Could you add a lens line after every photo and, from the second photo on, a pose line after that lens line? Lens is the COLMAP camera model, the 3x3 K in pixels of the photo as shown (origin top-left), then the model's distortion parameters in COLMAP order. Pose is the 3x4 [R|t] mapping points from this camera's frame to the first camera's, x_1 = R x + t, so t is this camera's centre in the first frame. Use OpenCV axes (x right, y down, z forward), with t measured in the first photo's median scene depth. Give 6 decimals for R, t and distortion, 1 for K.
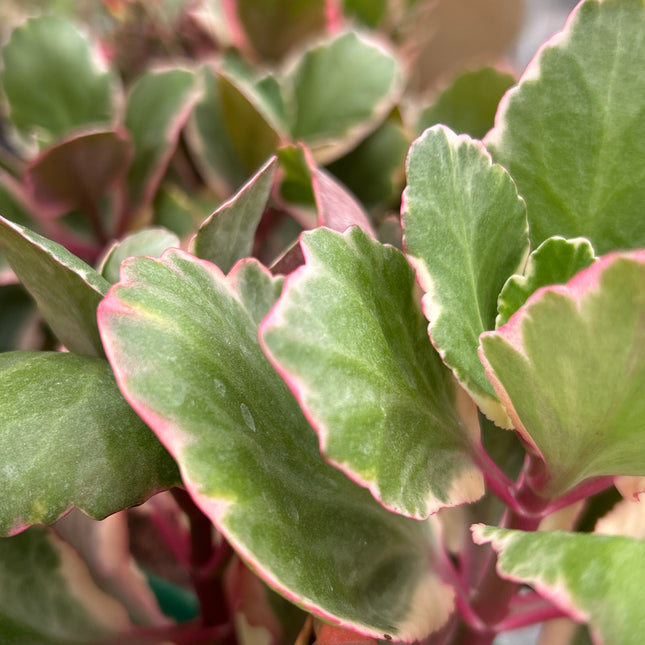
lens RADIAL K [[931.8, 0, 322.5], [0, 931.8, 322.4], [0, 0, 1]] dist [0.013344, 0.000000]
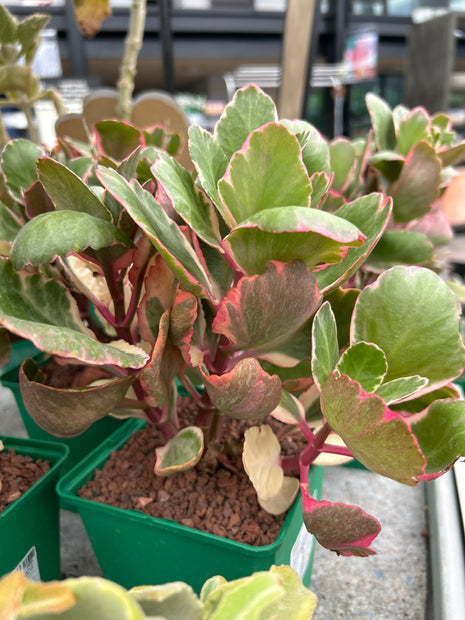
lens RADIAL K [[489.4, 0, 232.6], [0, 489.4, 310.1], [0, 0, 1]] dist [0.014239, -0.000067]
pose [[0.972429, -0.095295, 0.212840, -0.161974], [0.118085, 0.988250, -0.097040, 0.561084], [-0.201092, 0.119498, 0.972256, -0.527038]]
